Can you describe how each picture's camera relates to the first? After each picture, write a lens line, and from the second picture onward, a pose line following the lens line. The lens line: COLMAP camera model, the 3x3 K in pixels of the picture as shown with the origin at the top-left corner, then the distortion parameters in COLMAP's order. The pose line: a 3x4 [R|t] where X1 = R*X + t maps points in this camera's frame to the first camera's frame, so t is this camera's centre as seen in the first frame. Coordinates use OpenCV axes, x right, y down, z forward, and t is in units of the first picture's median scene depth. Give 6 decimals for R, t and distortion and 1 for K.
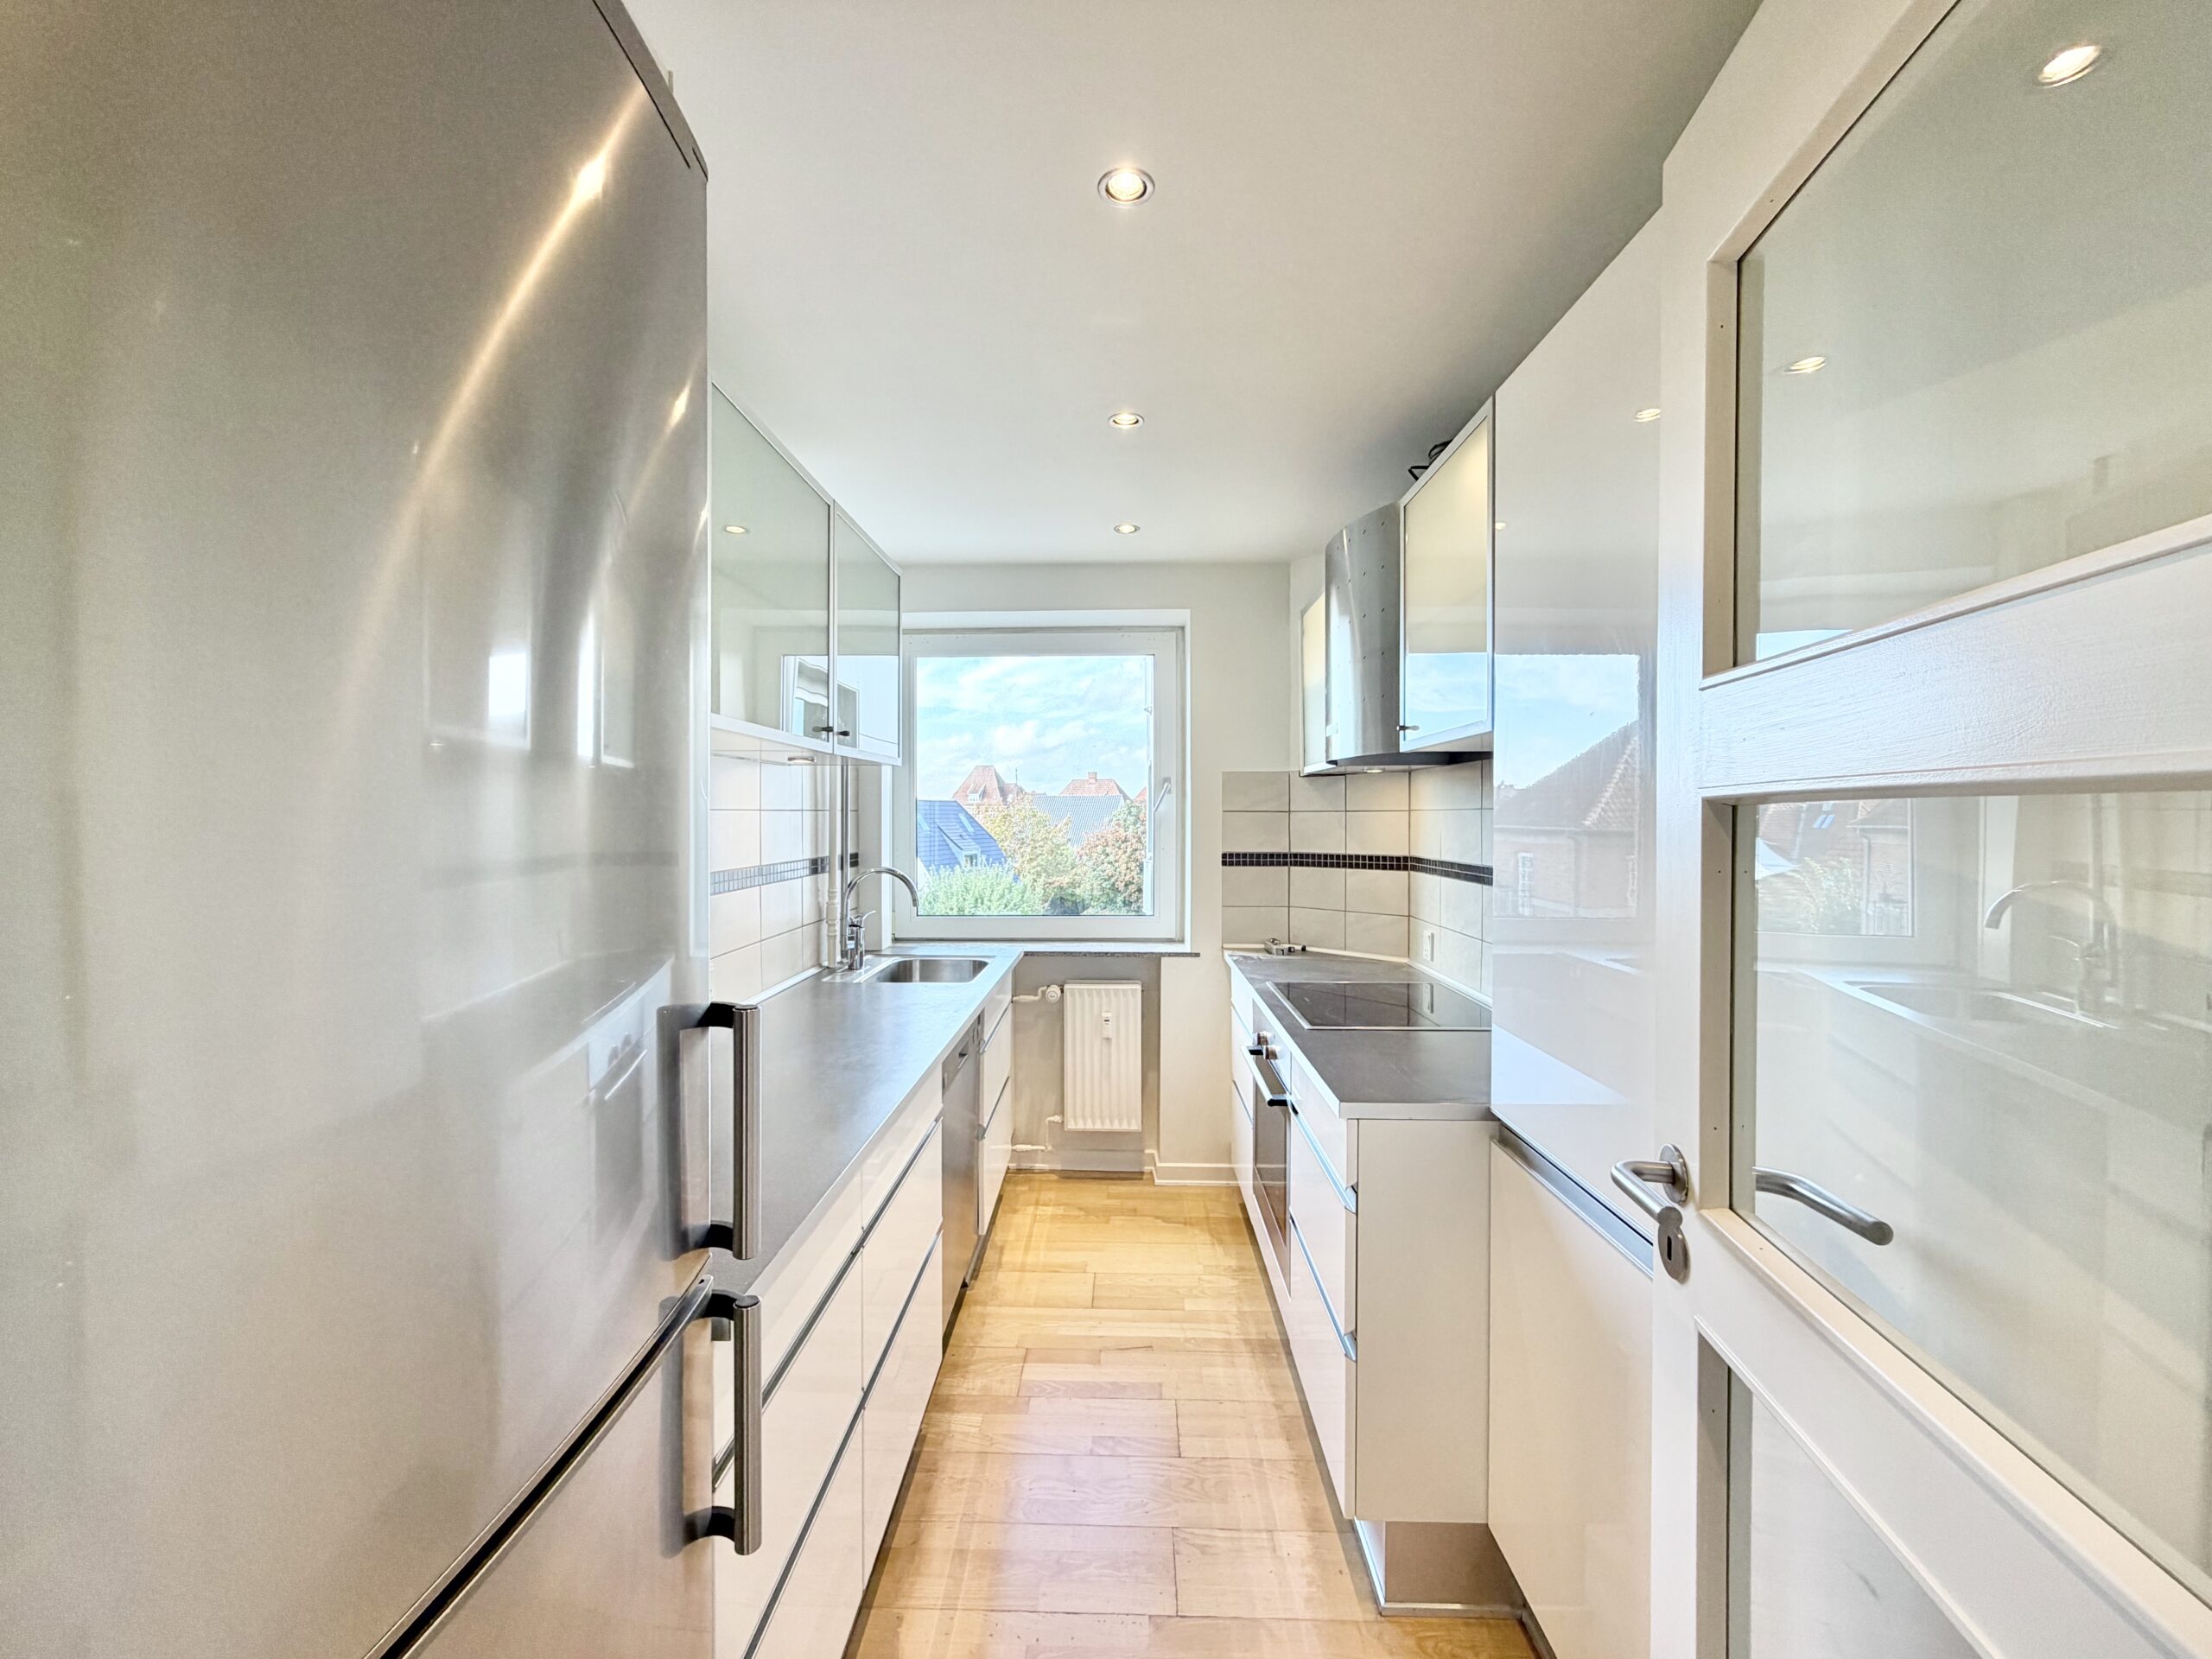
lens RADIAL K [[877.5, 0, 1099.5], [0, 877.5, 826.7], [0, 0, 1]] dist [-0.001822, 0.000218]
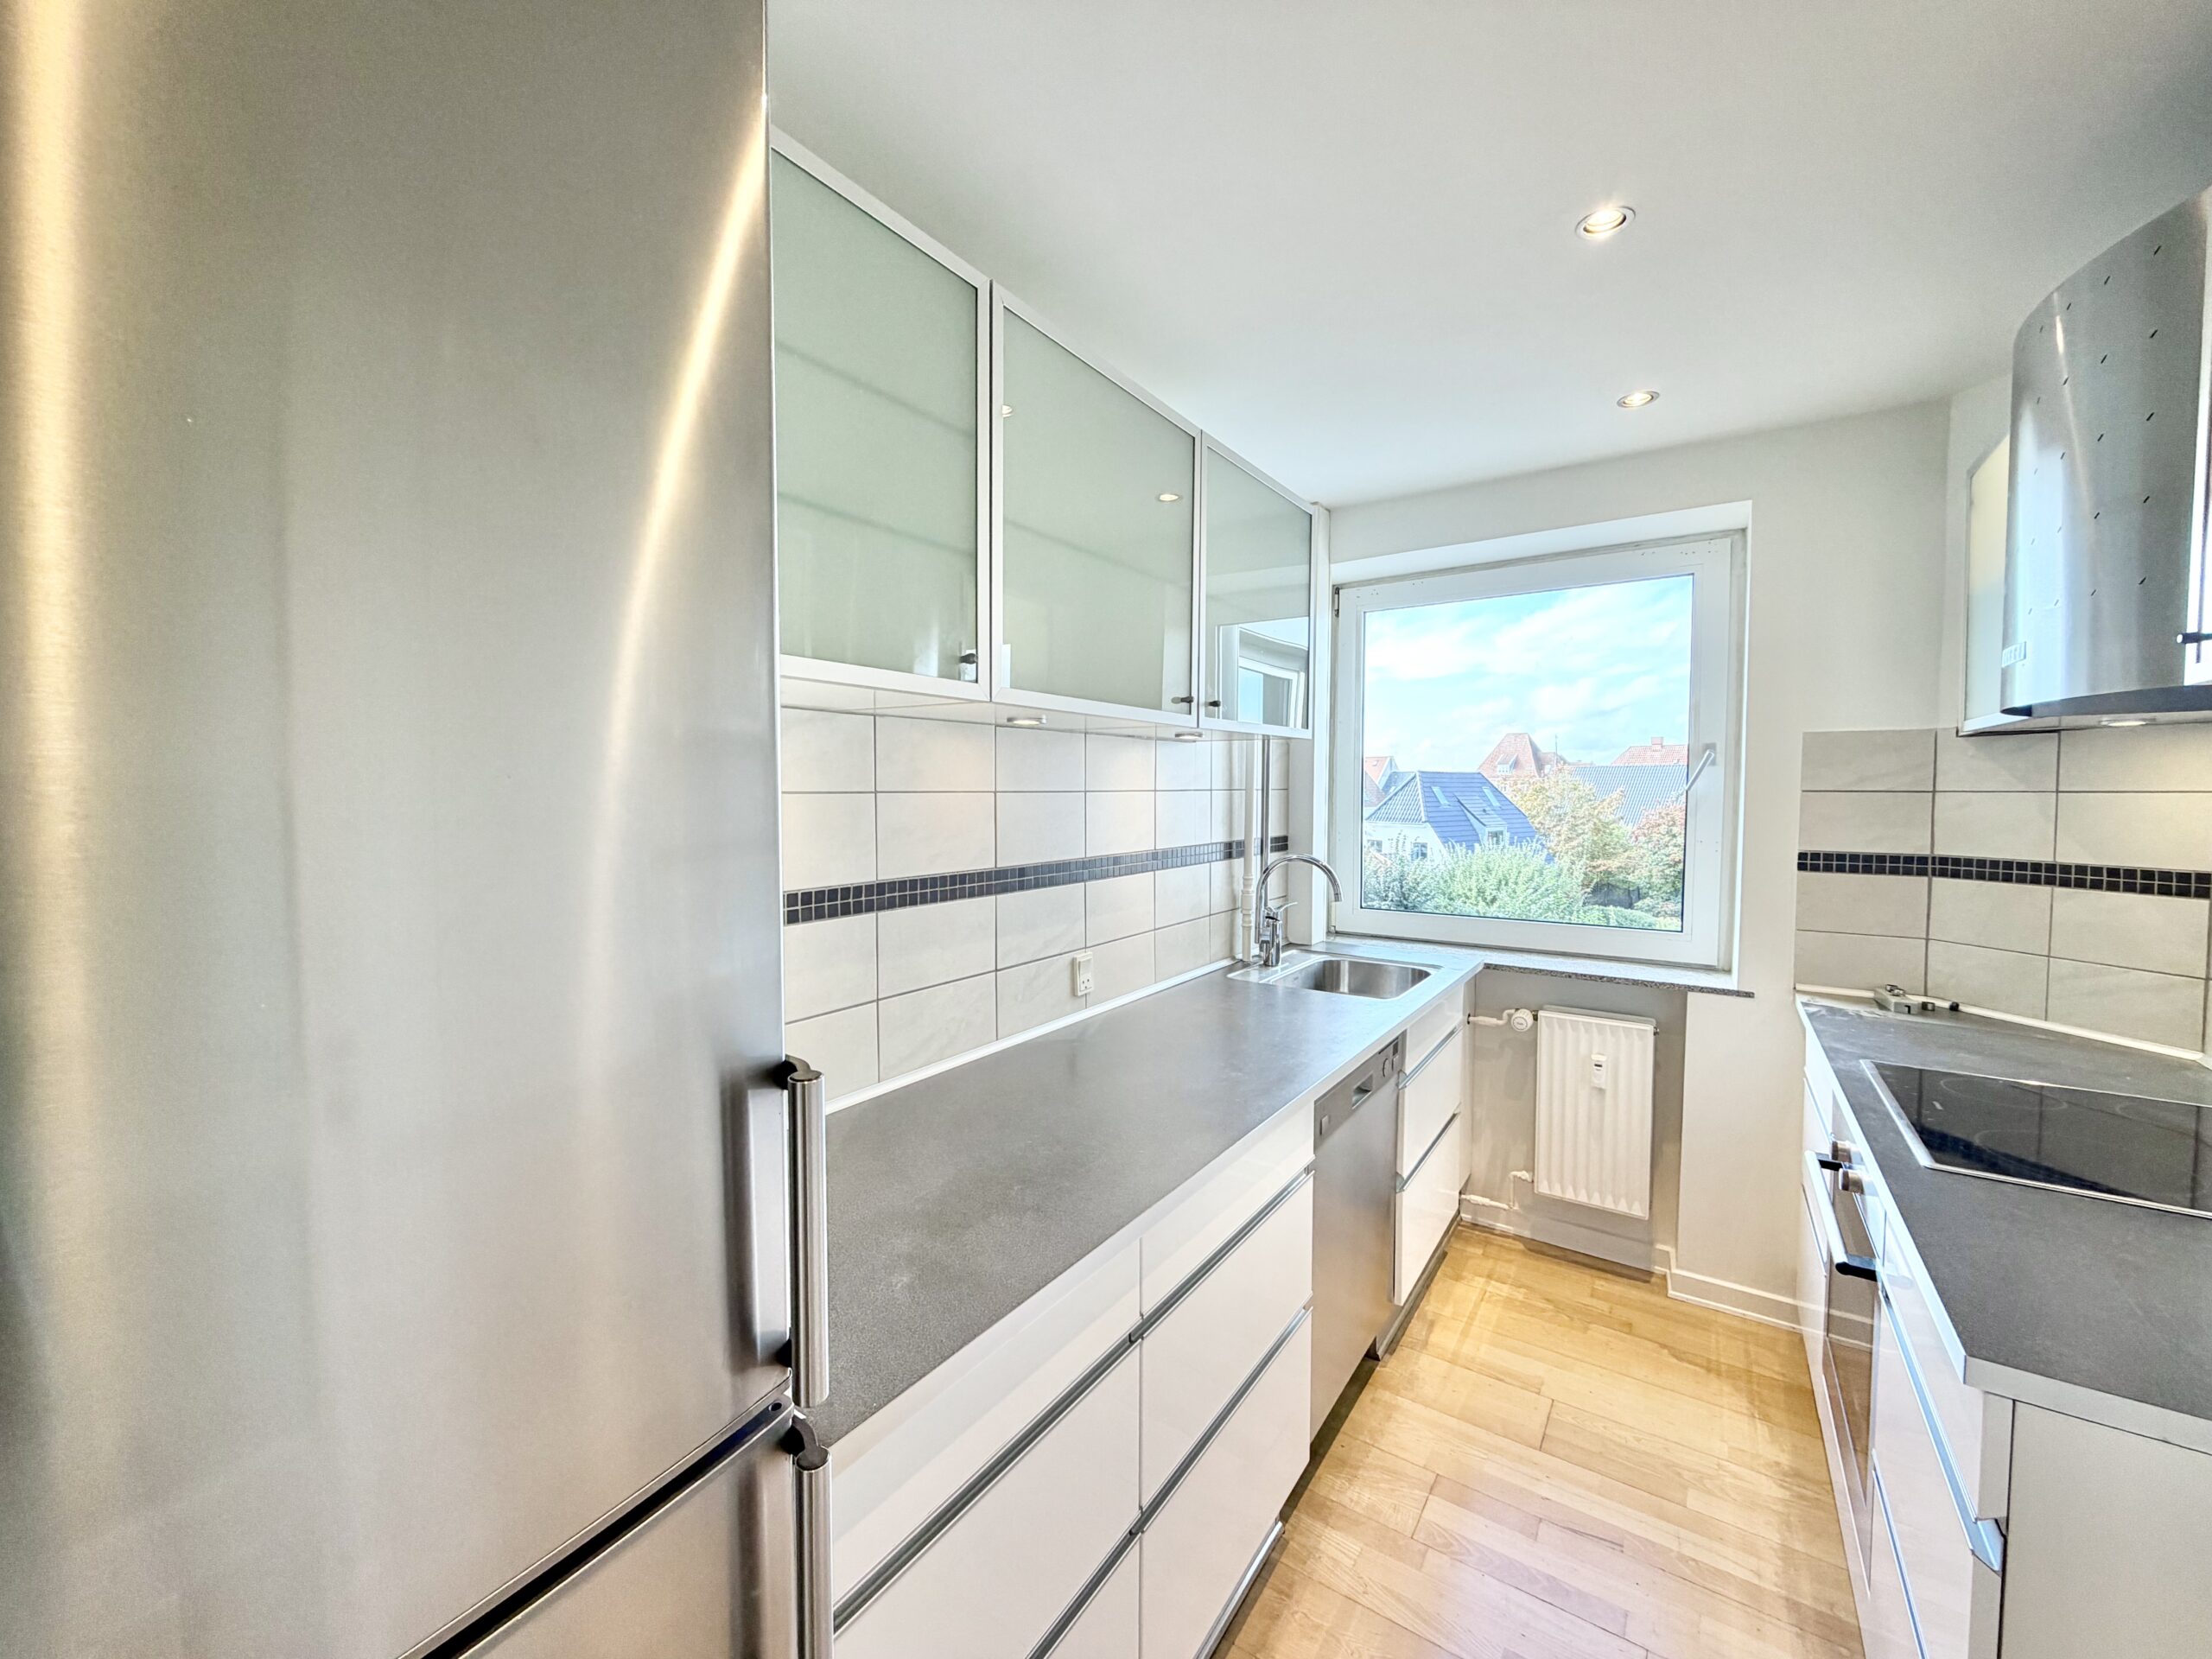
lens RADIAL K [[877.5, 0, 1099.5], [0, 877.5, 826.7], [0, 0, 1]] dist [-0.001822, 0.000218]
pose [[0.839615, 0.024979, -0.542607, 0.055438], [-0.008076, 0.999406, 0.033512, -0.008696], [0.543121, -0.023755, 0.839318, 0.137009]]
